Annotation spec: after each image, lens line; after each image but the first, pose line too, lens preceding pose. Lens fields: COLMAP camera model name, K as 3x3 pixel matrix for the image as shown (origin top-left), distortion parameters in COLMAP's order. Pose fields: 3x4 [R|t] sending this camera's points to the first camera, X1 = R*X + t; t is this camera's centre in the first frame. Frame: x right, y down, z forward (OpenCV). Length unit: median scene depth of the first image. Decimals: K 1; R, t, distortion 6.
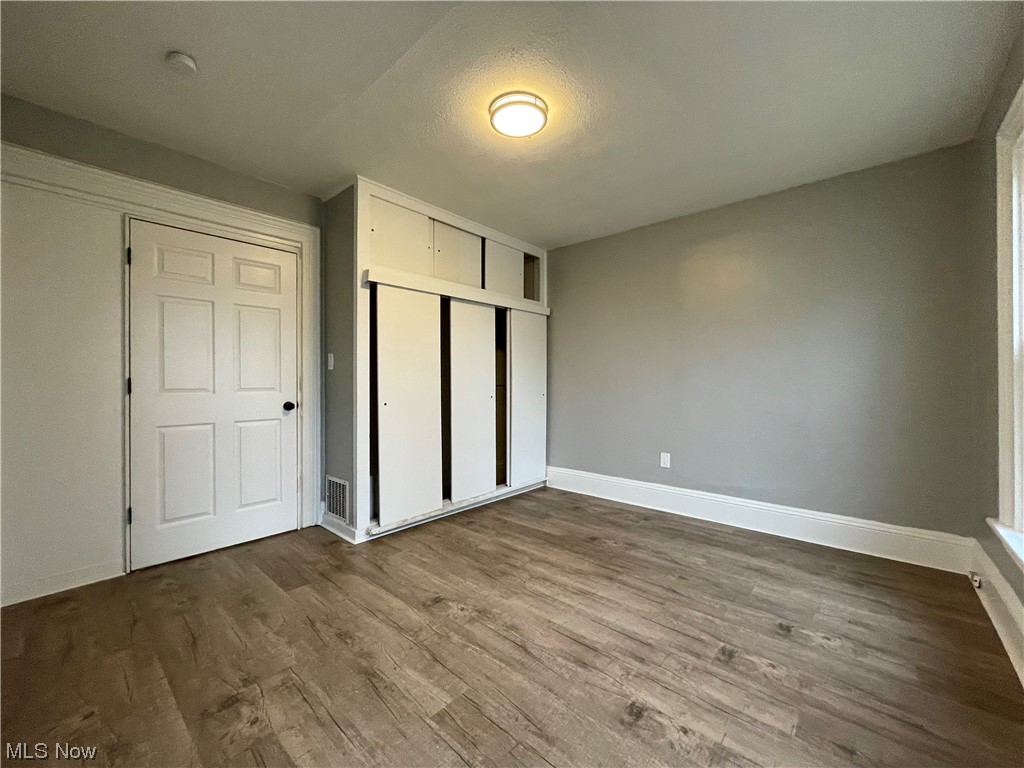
lens RADIAL K [[413.0, 0, 509.8], [0, 413.0, 380.2], [0, 0, 1]] dist [-0.003284, -0.000222]
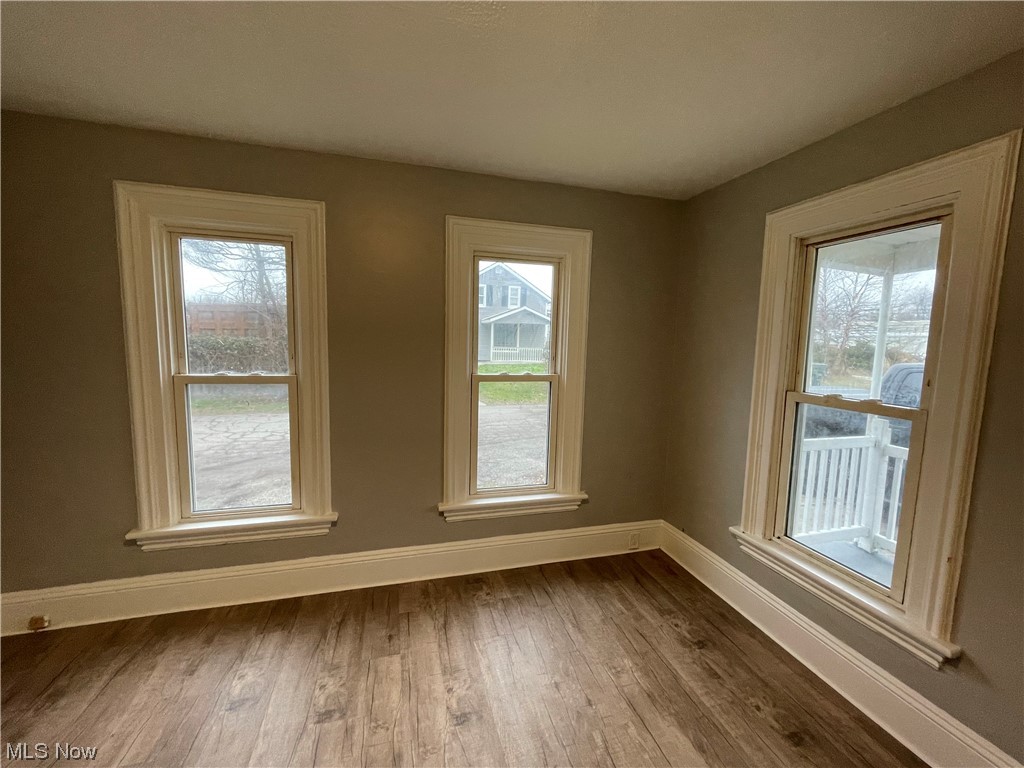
lens RADIAL K [[411.1, 0, 512.0], [0, 411.1, 384.0], [0, 0, 1]] dist [-0.000455, -0.000072]
pose [[-0.844629, -0.080015, 0.529339, -0.246996], [-0.027848, 0.993996, 0.105817, -0.198197], [-0.534627, 0.074635, -0.841786, 1.224387]]
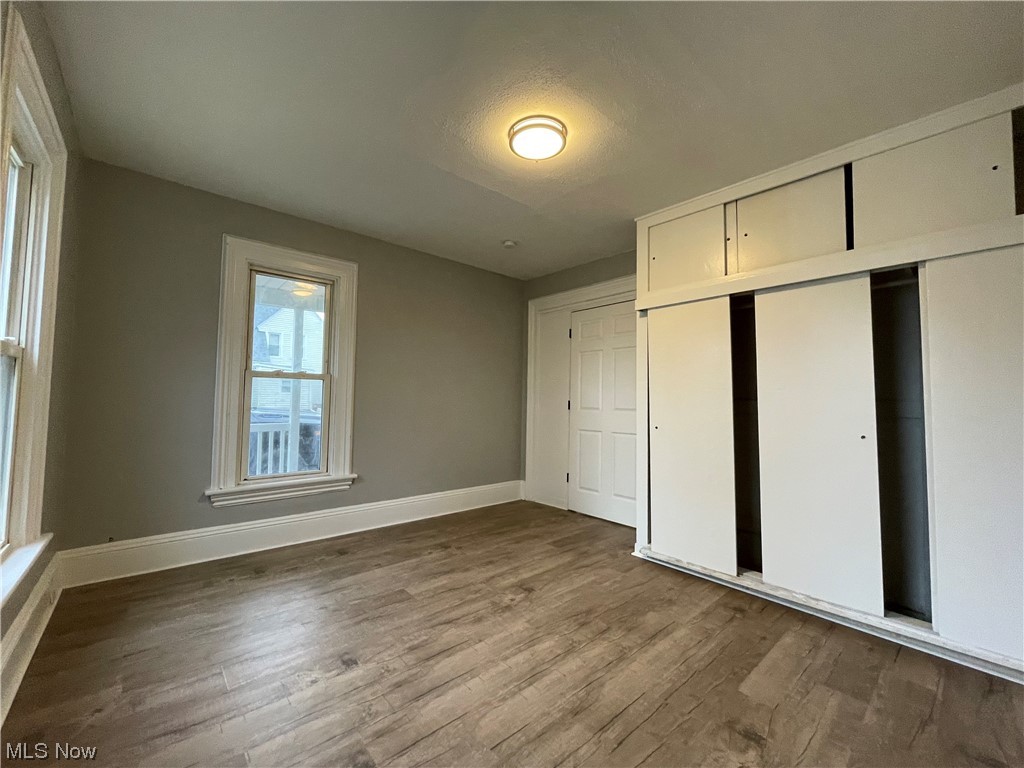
lens RADIAL K [[413.0, 0, 509.8], [0, 413.0, 380.2], [0, 0, 1]] dist [-0.003284, -0.000222]
pose [[-0.119596, -0.051233, -0.991500, 1.008554], [-0.017475, 0.998622, -0.049493, -0.000209], [0.992669, 0.011408, -0.120327, 1.069366]]
